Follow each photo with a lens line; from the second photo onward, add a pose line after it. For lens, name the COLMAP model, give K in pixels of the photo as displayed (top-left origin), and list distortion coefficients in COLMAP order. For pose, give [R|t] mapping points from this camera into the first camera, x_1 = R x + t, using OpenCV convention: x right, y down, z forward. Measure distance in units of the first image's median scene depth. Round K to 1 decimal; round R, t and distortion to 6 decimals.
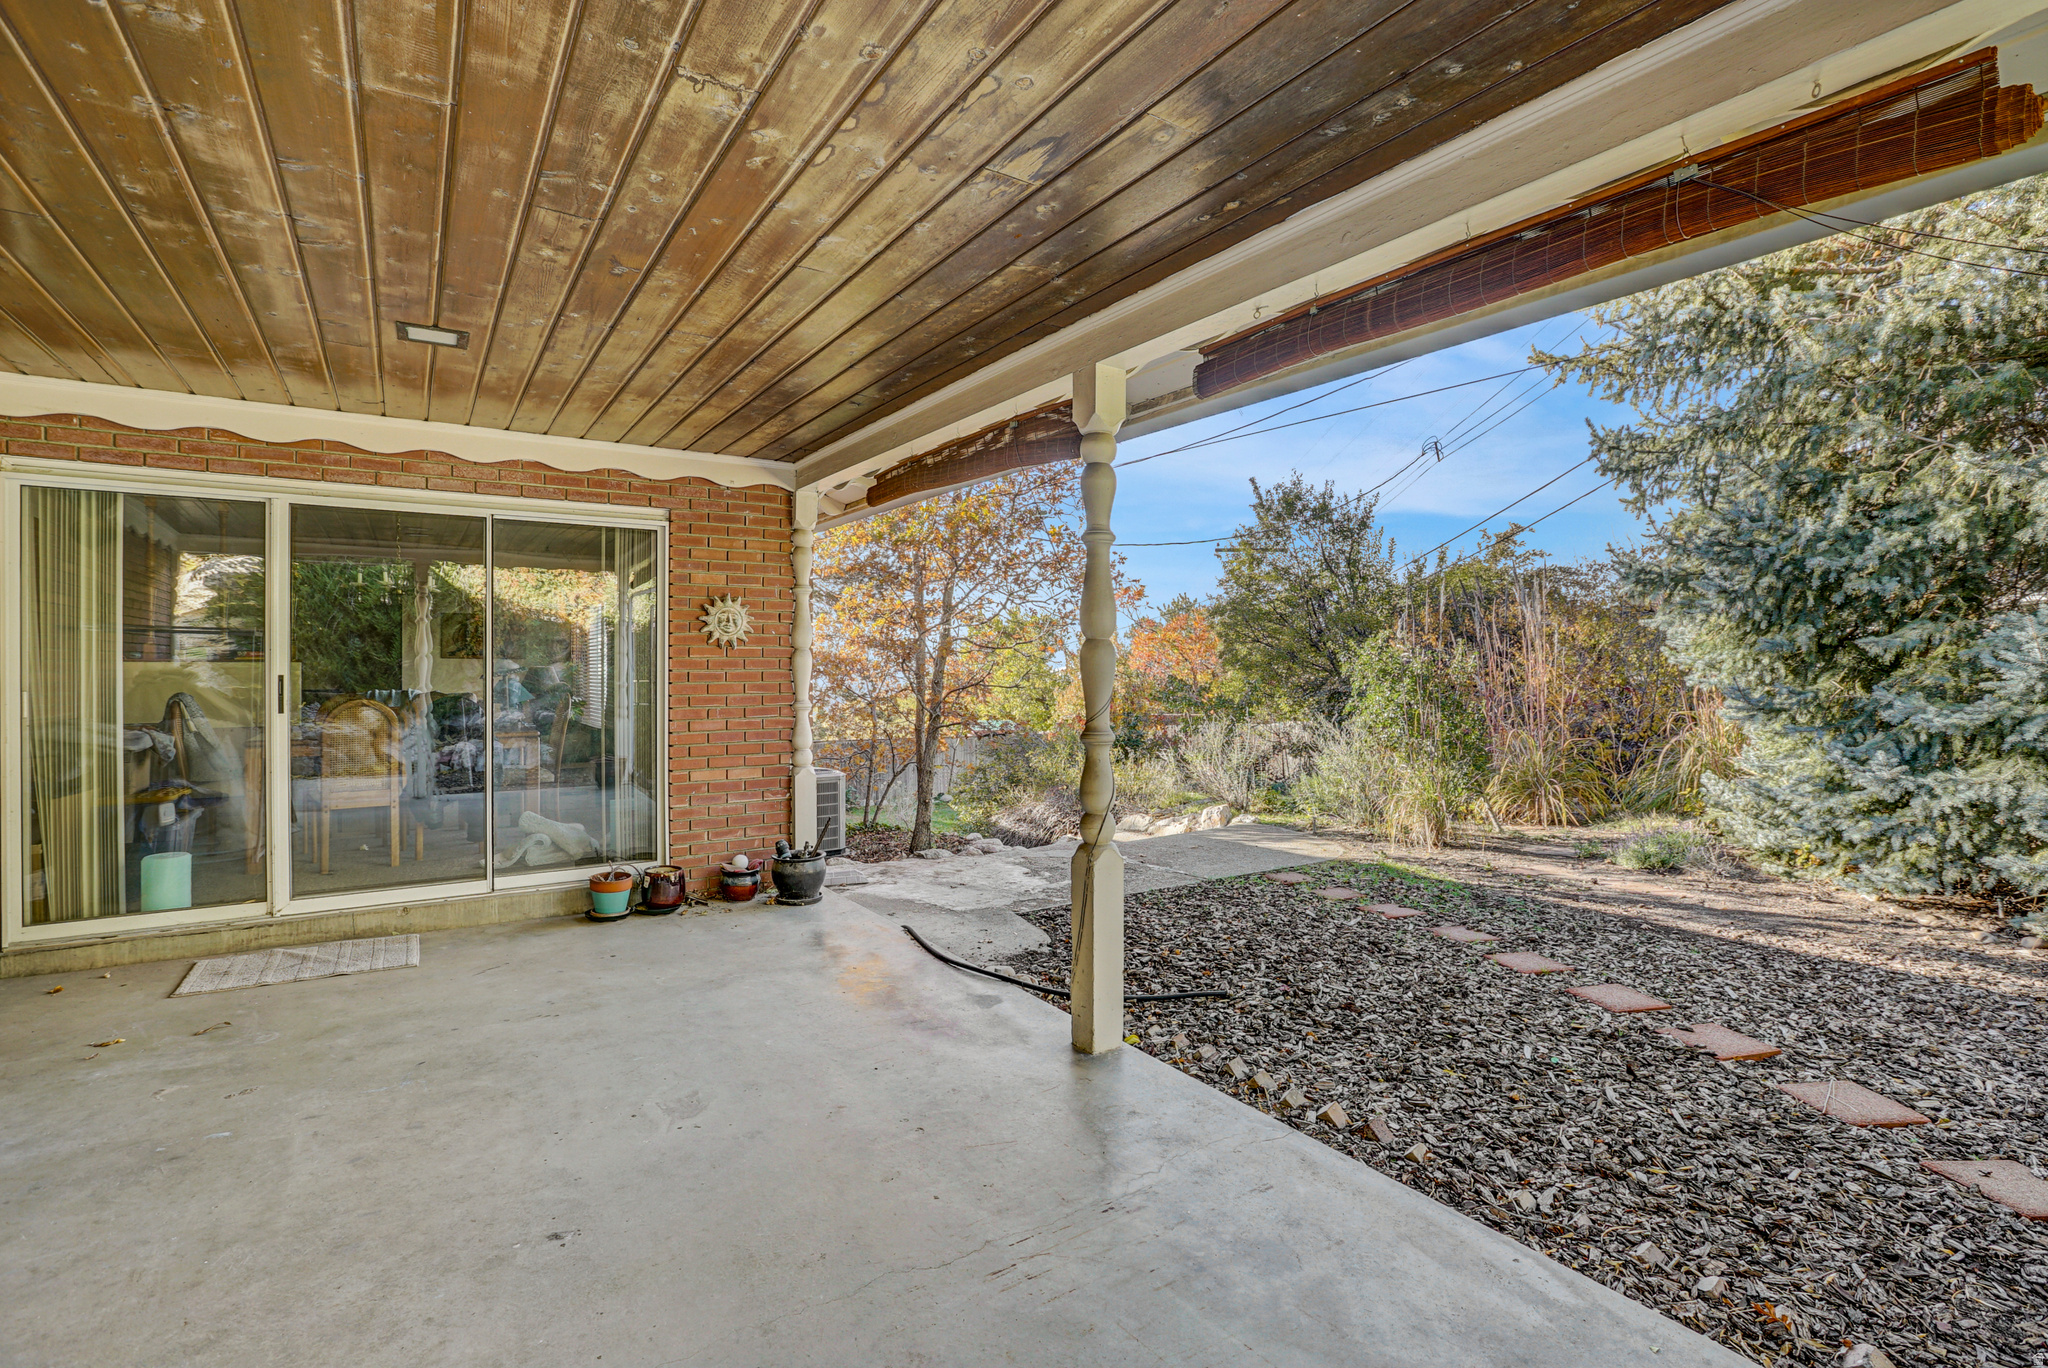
lens RADIAL K [[991.5, 0, 1035.2], [0, 991.5, 681.1], [0, 0, 1]] dist [0.001835, -0.000039]
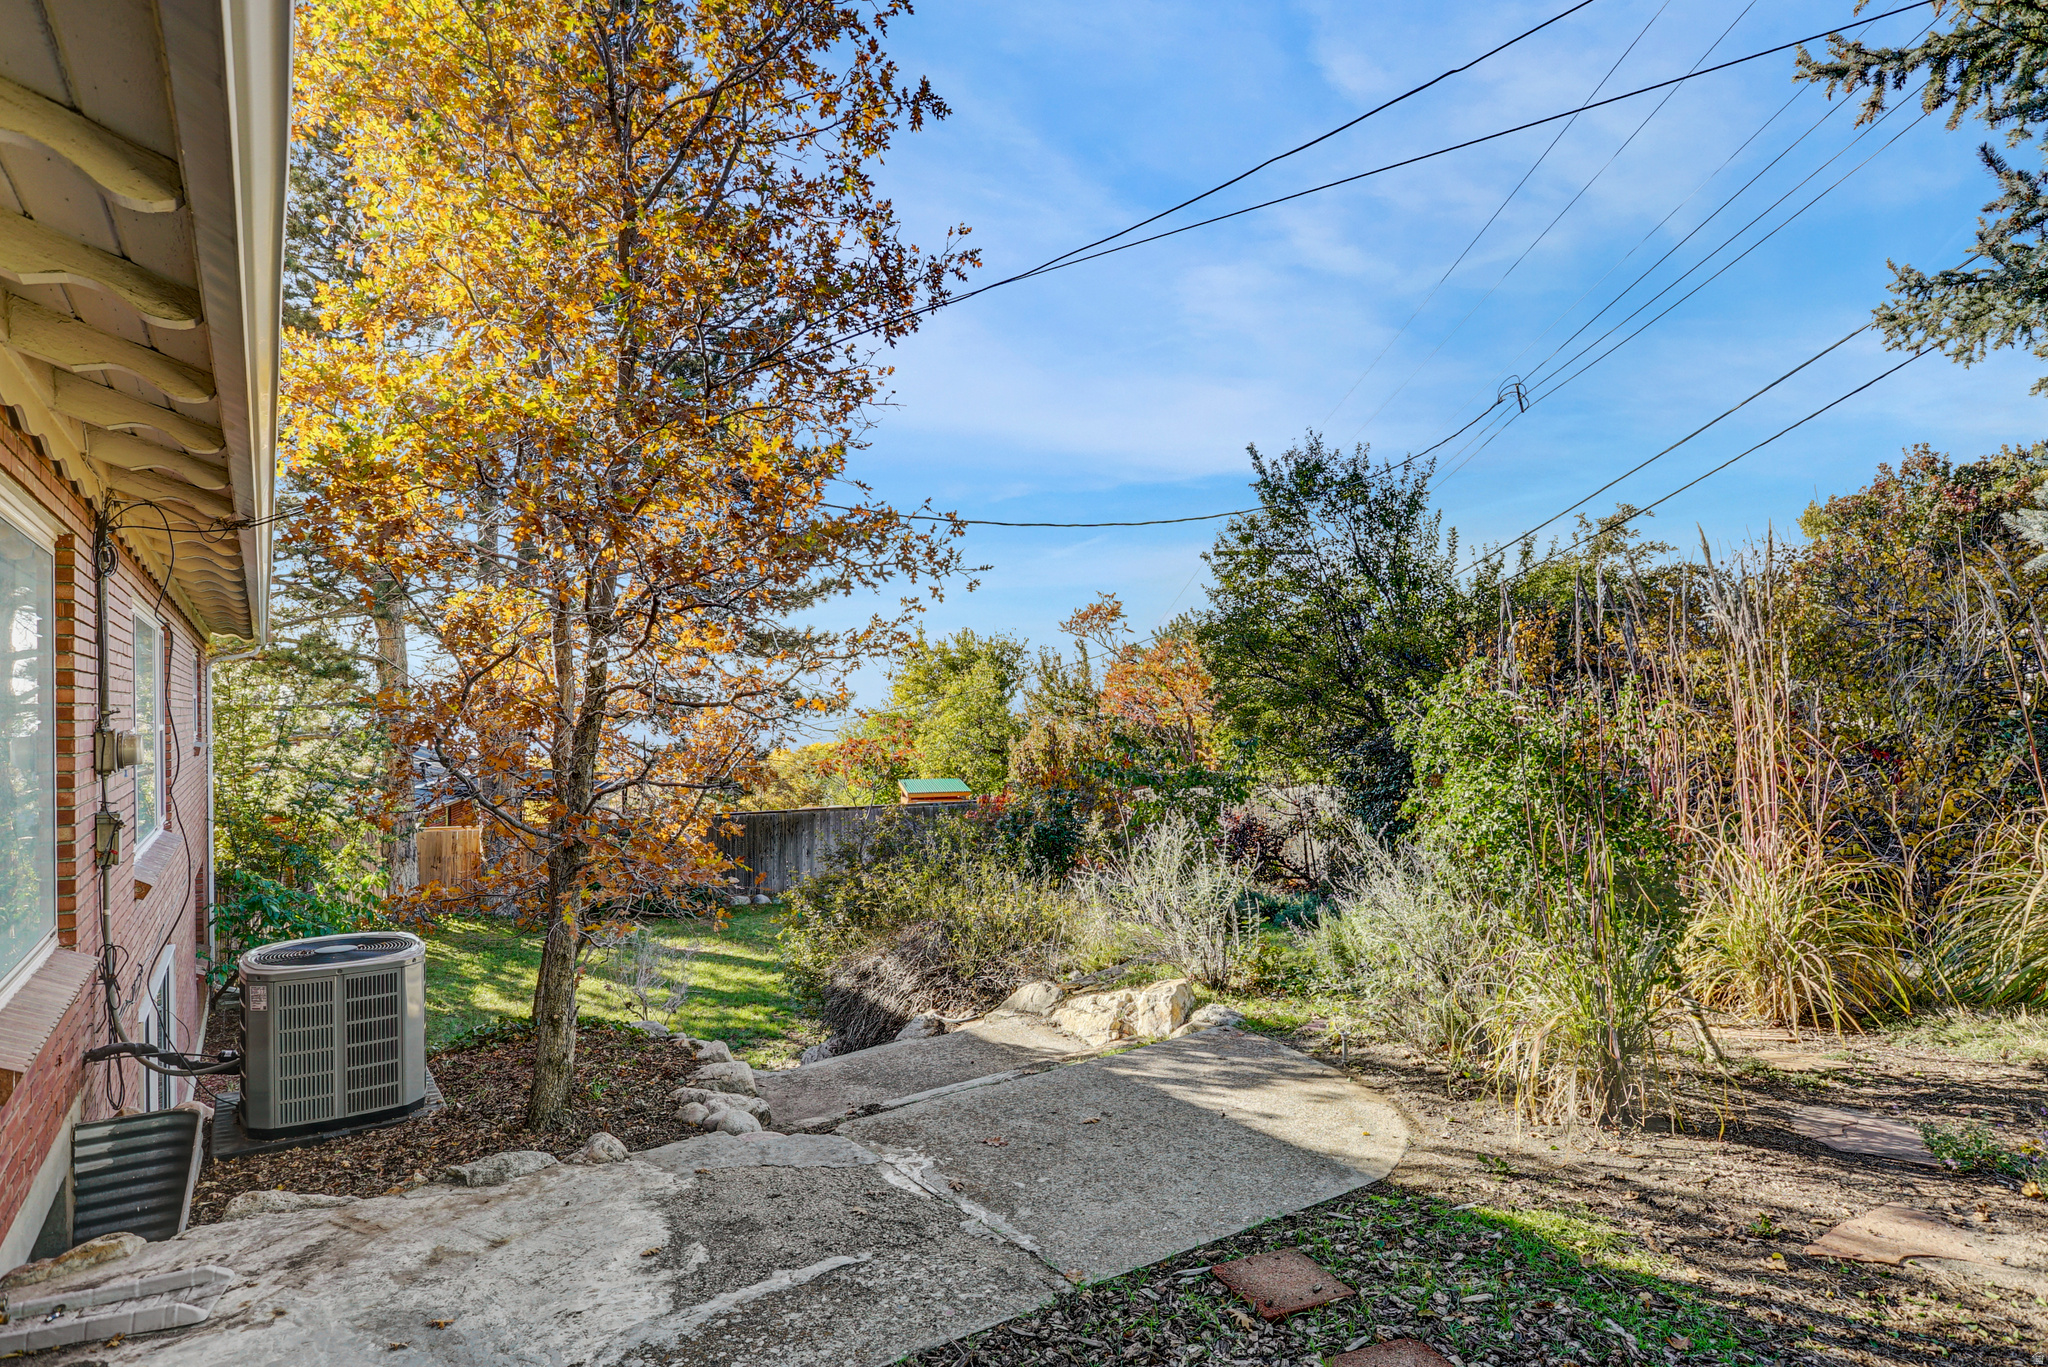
lens RADIAL K [[1050.9, 0, 1011.5], [0, 1050.9, 683.5], [0, 0, 1]] dist [-0.004468, -0.000035]
pose [[0.999135, -0.014482, -0.038980, 0.074854], [0.013314, 0.999459, -0.030059, -0.014370], [0.039394, 0.029514, 0.998788, 0.252789]]
